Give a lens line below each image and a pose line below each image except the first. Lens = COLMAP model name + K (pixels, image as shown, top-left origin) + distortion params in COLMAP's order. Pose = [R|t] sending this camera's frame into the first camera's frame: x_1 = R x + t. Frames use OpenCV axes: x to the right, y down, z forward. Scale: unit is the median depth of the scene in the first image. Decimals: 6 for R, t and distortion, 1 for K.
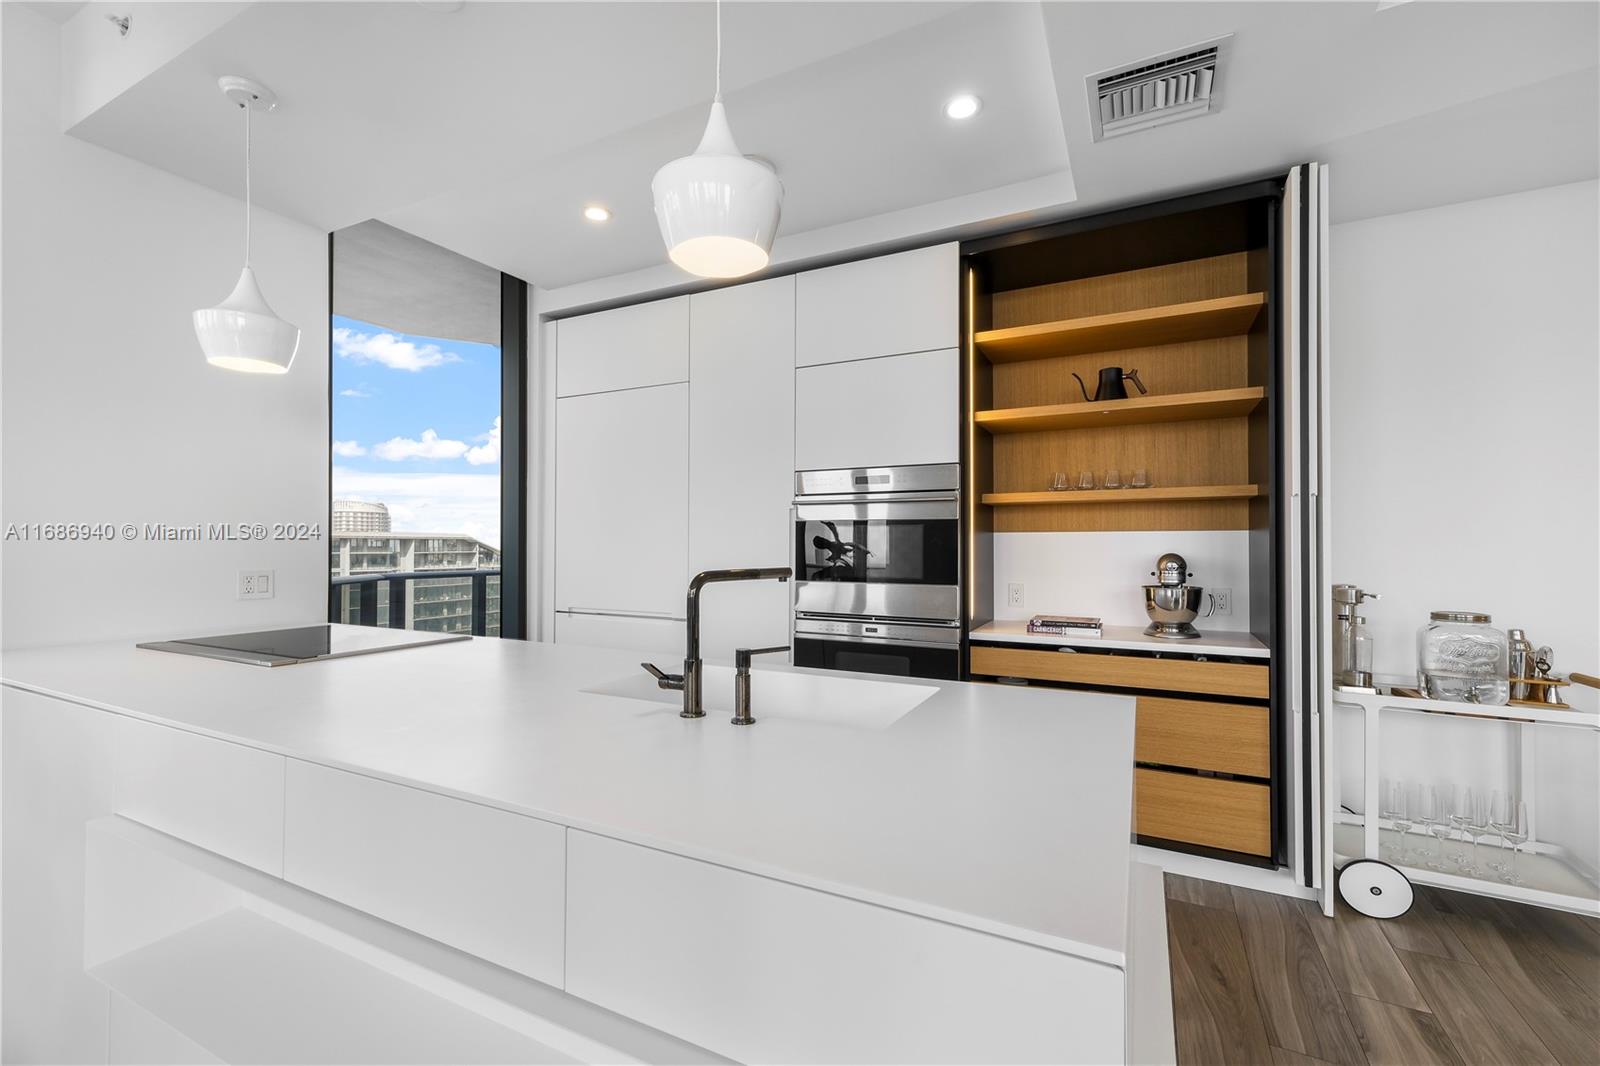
lens RADIAL K [[630.3, 0, 825.1], [0, 630.3, 540.0], [0, 0, 1]] dist [-0.001650, -0.000233]
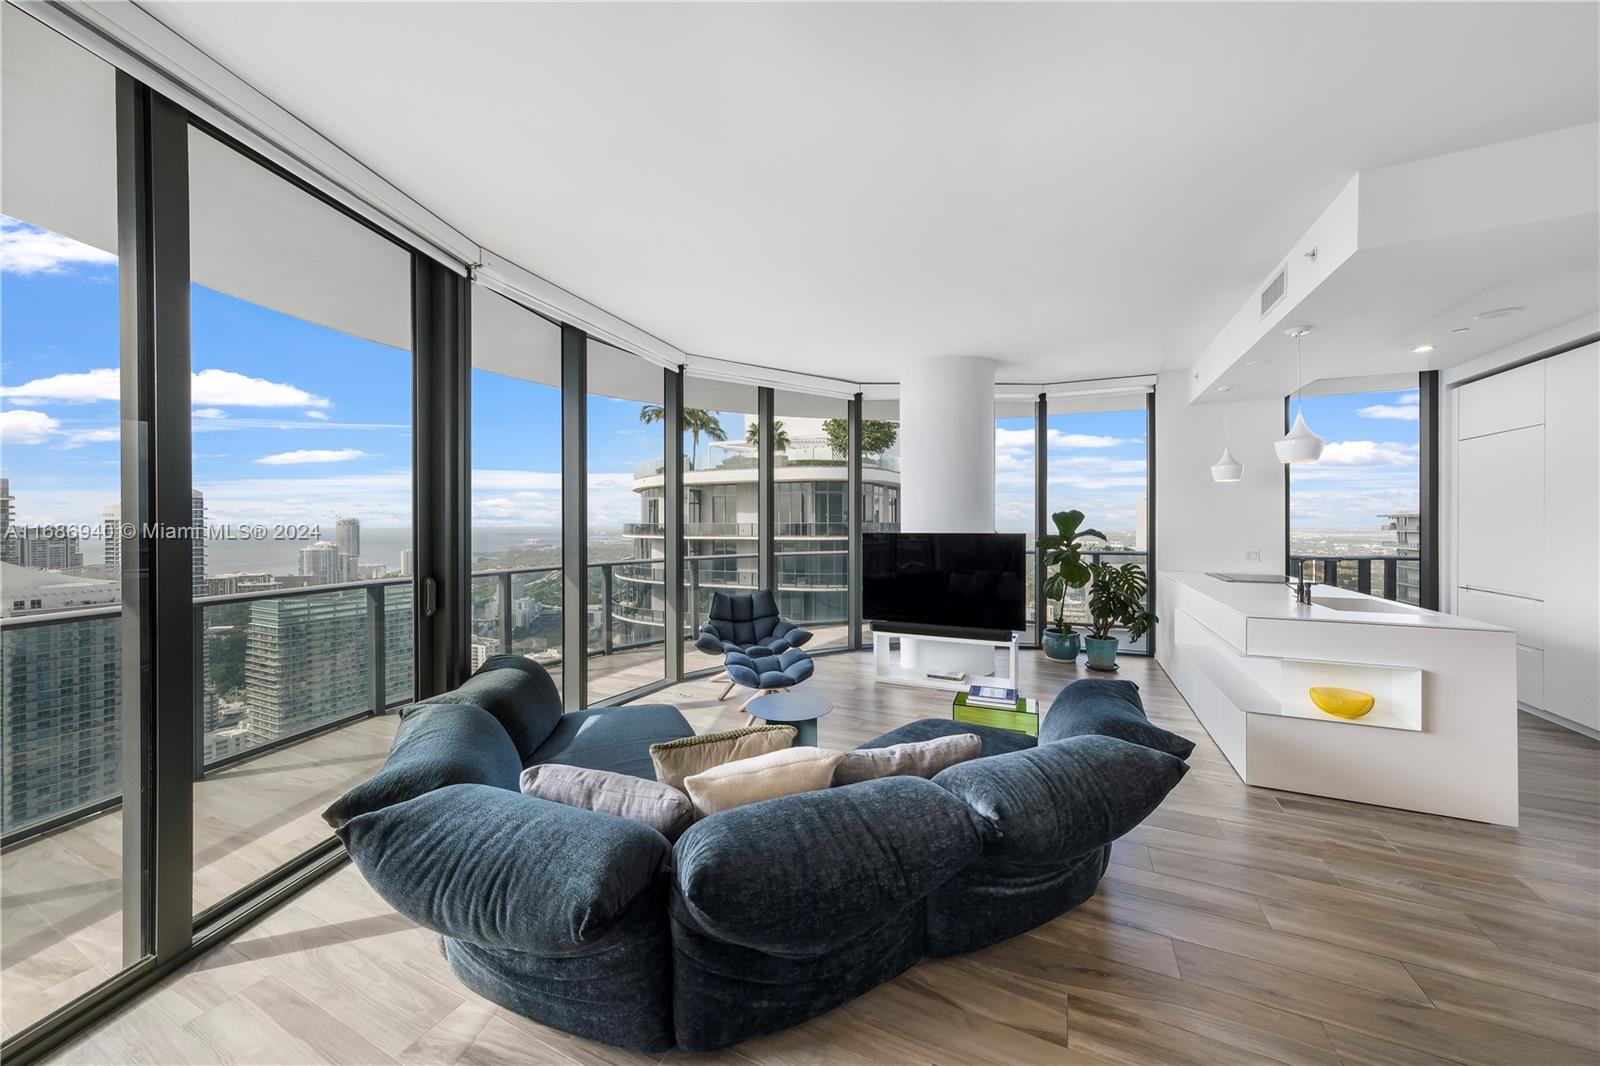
lens RADIAL K [[552.3, 0, 800.3], [0, 552.3, 526.6], [0, 0, 1]] dist [0.000477, 0.000061]
pose [[0.033155, 0.002371, -0.999447, 1.095264], [0.009862, 0.999948, 0.002699, -0.064441], [0.999402, -0.009946, 0.033130, -0.739211]]
